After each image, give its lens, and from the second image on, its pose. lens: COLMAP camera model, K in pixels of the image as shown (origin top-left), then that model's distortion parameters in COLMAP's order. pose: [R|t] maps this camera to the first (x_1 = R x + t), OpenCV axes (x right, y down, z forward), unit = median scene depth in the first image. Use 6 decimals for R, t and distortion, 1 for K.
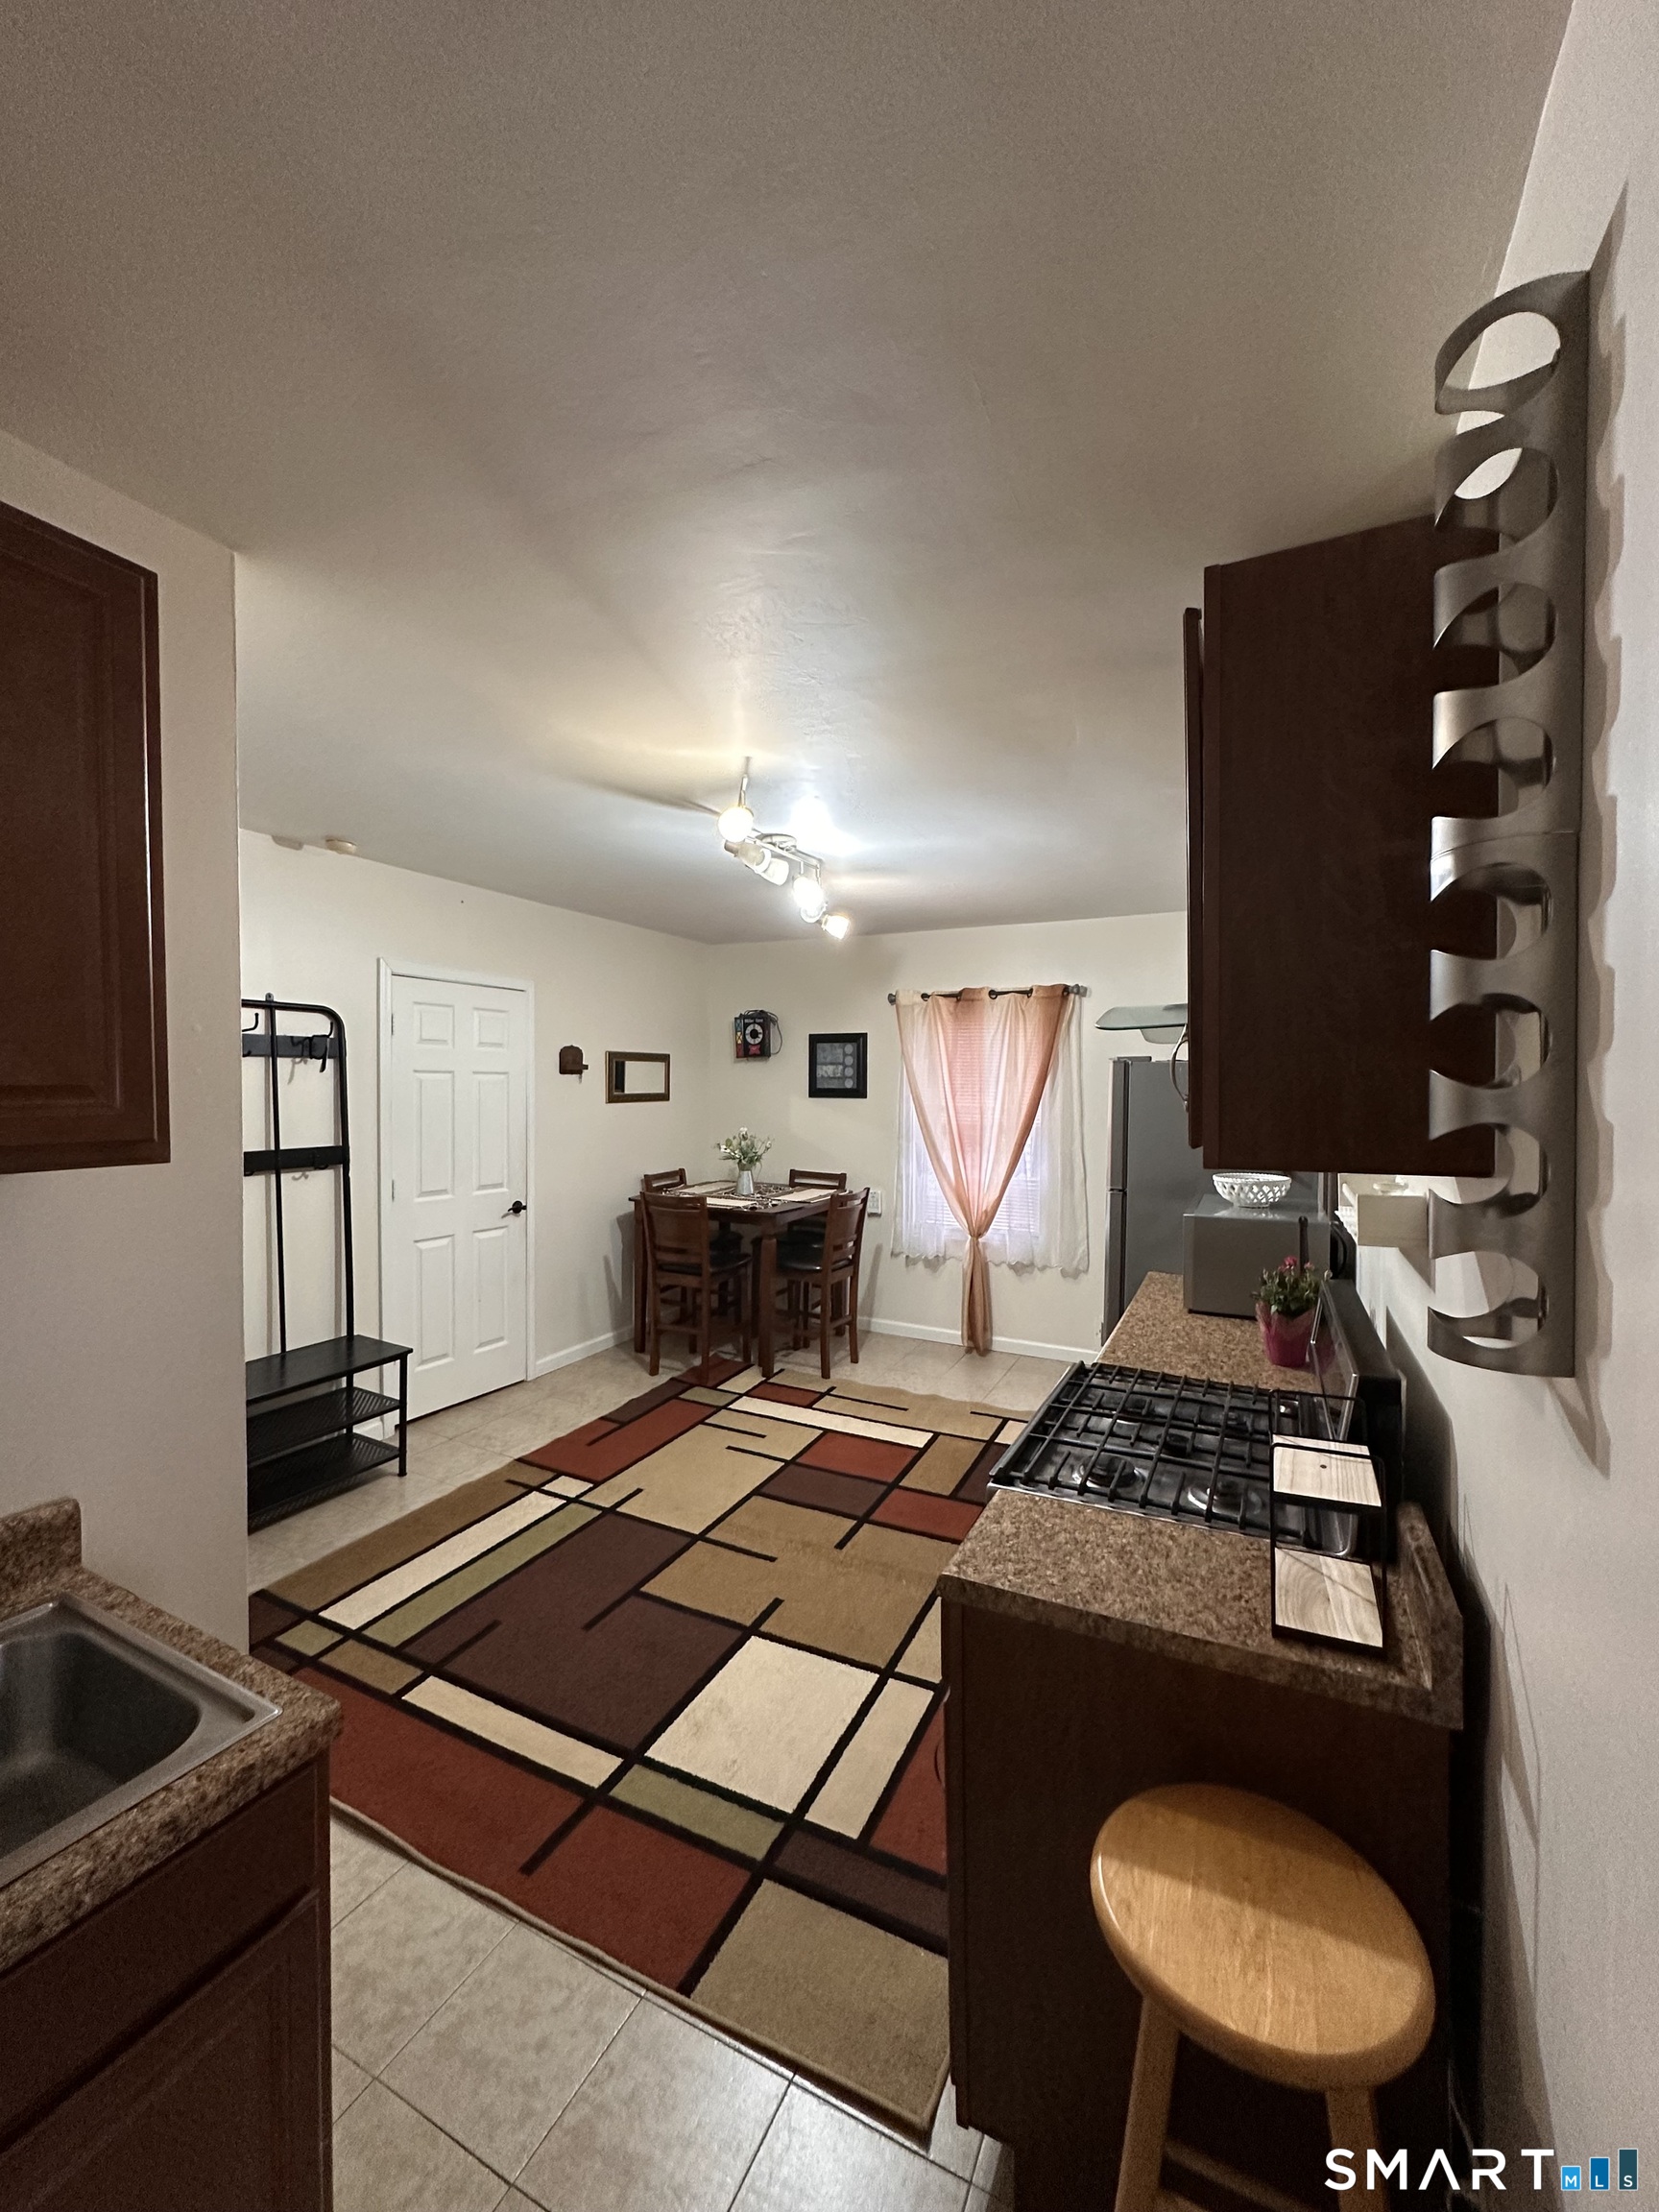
lens RADIAL K [[876.4, 0, 824.2], [0, 876.4, 1104.6], [0, 0, 1]] dist [-0.003845, 0.000244]
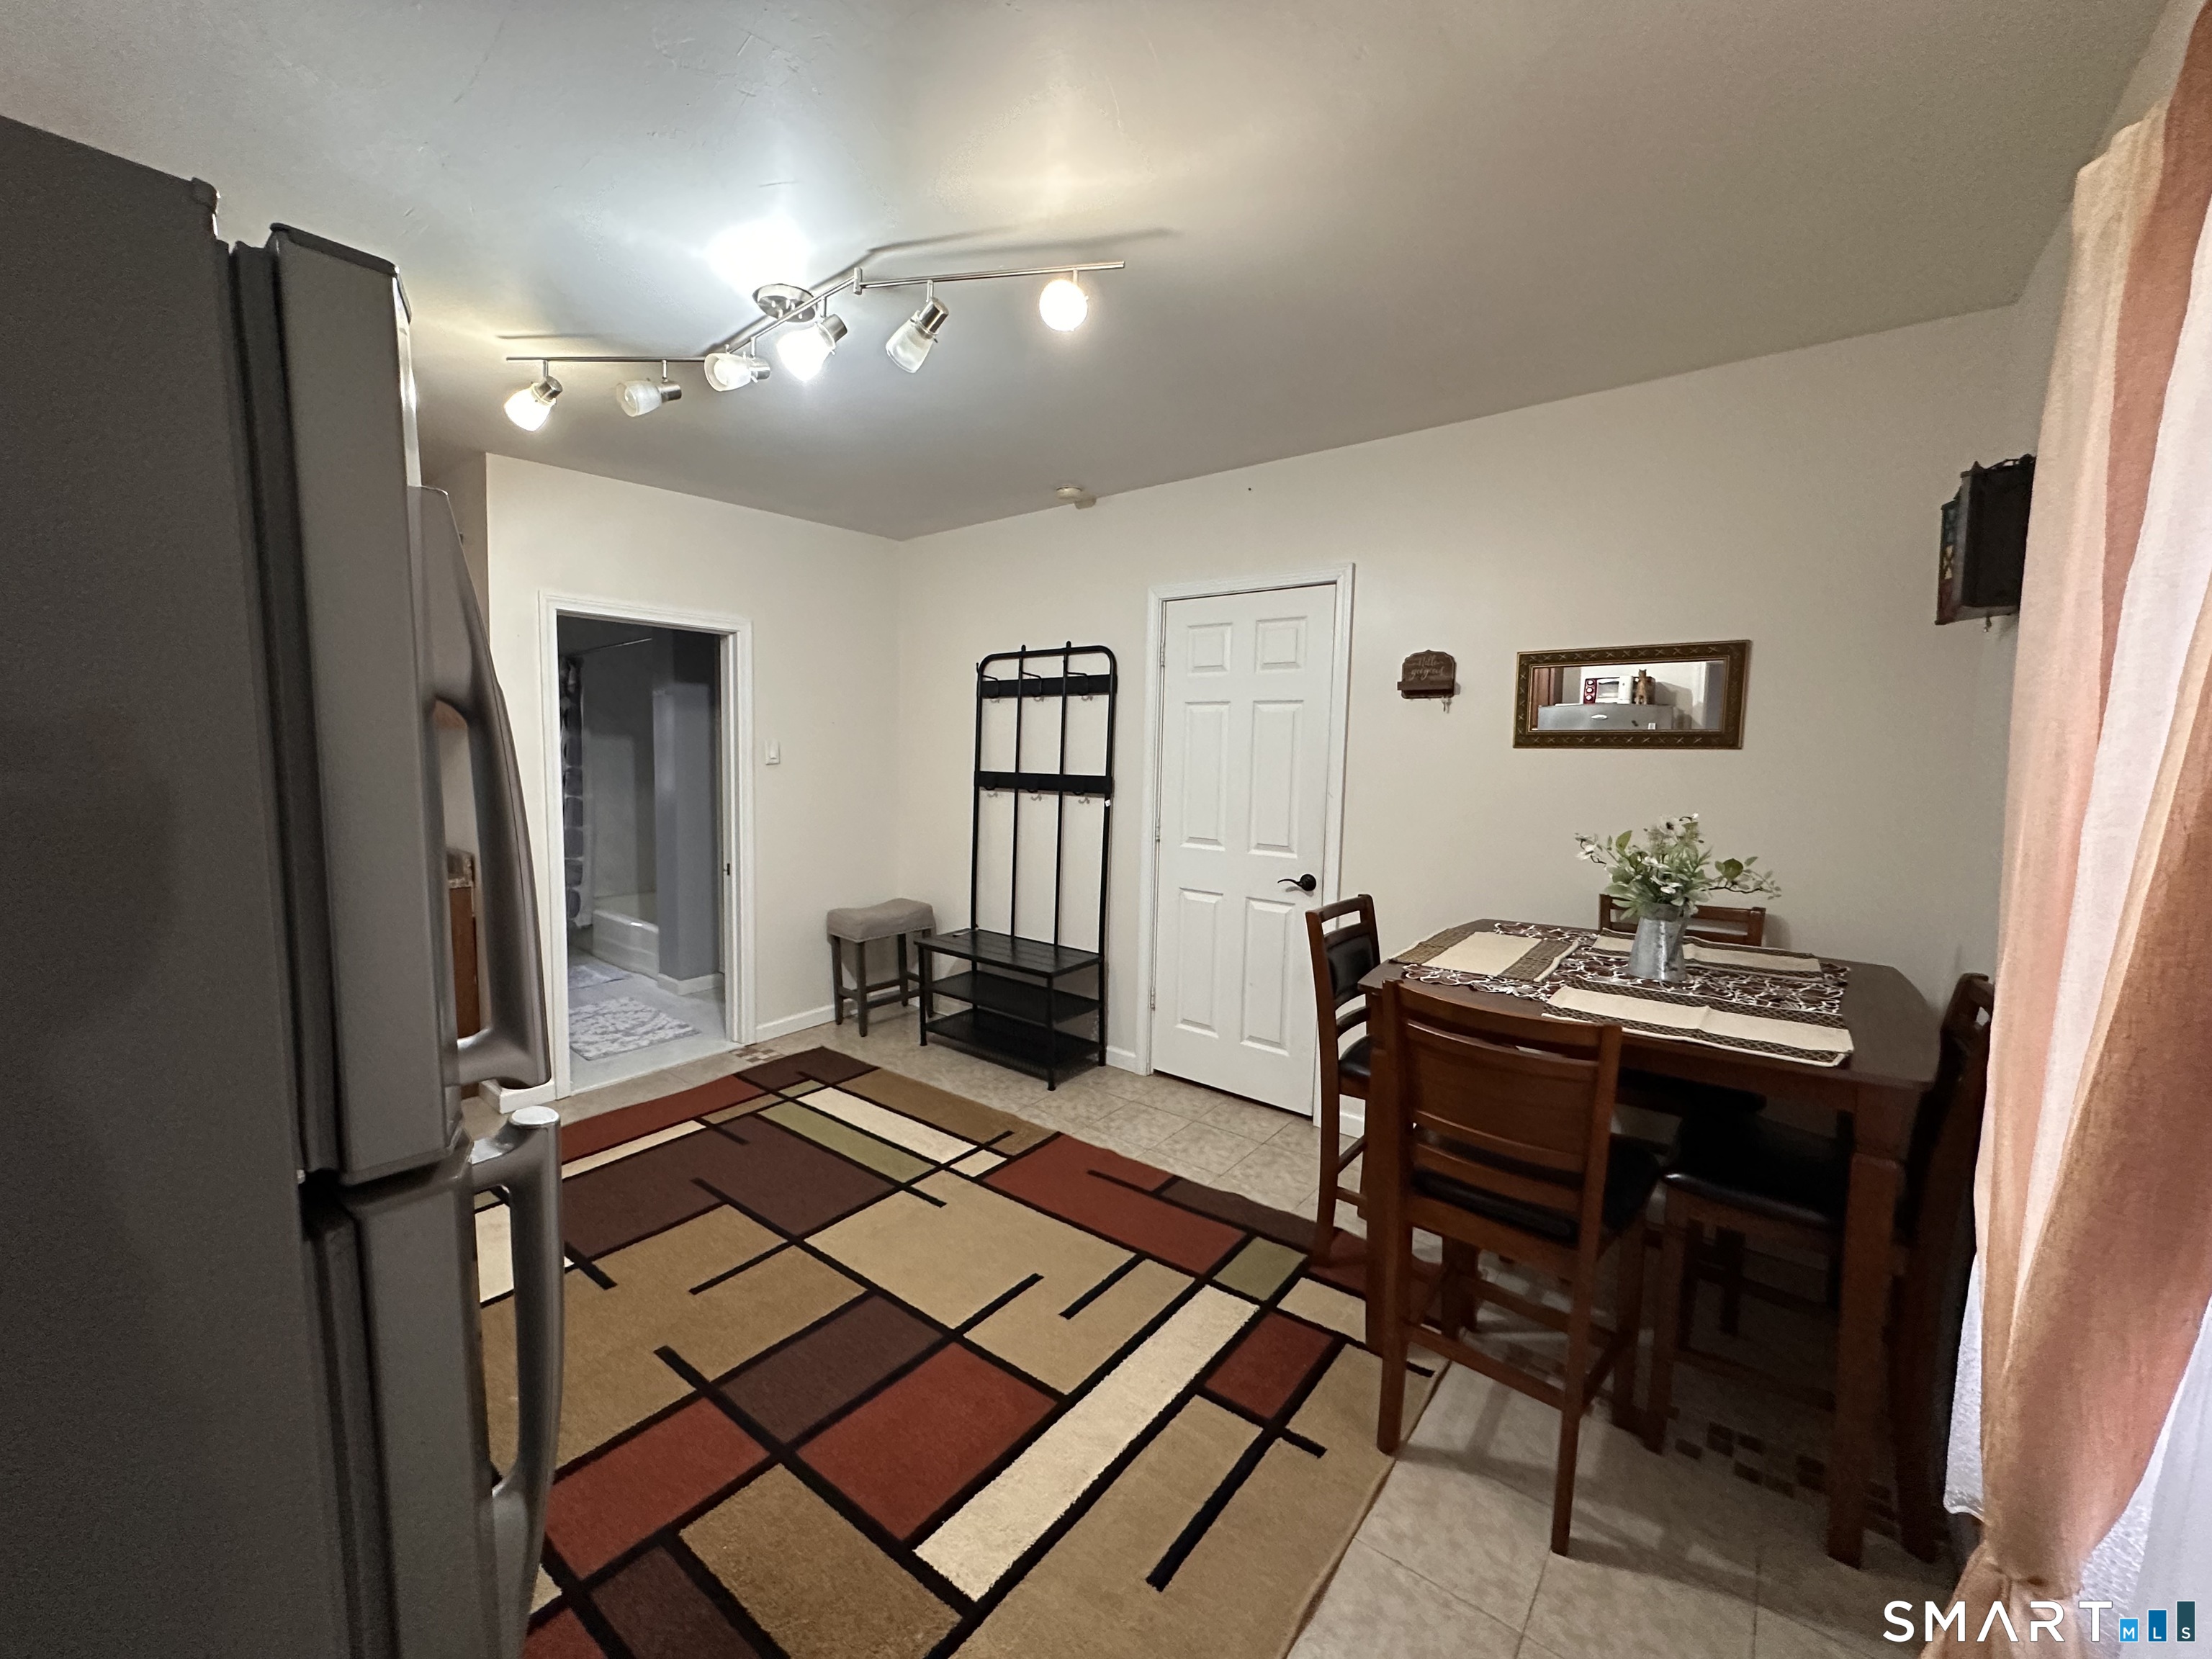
lens RADIAL K [[876.4, 0, 1102.6], [0, 876.4, 826.6], [0, 0, 1]] dist [-0.003845, 0.000244]
pose [[-0.198958, 0.077602, -0.976931, 0.495416], [-0.040342, 0.995366, 0.087283, 0.015050], [0.979177, 0.056777, -0.194905, 1.215081]]
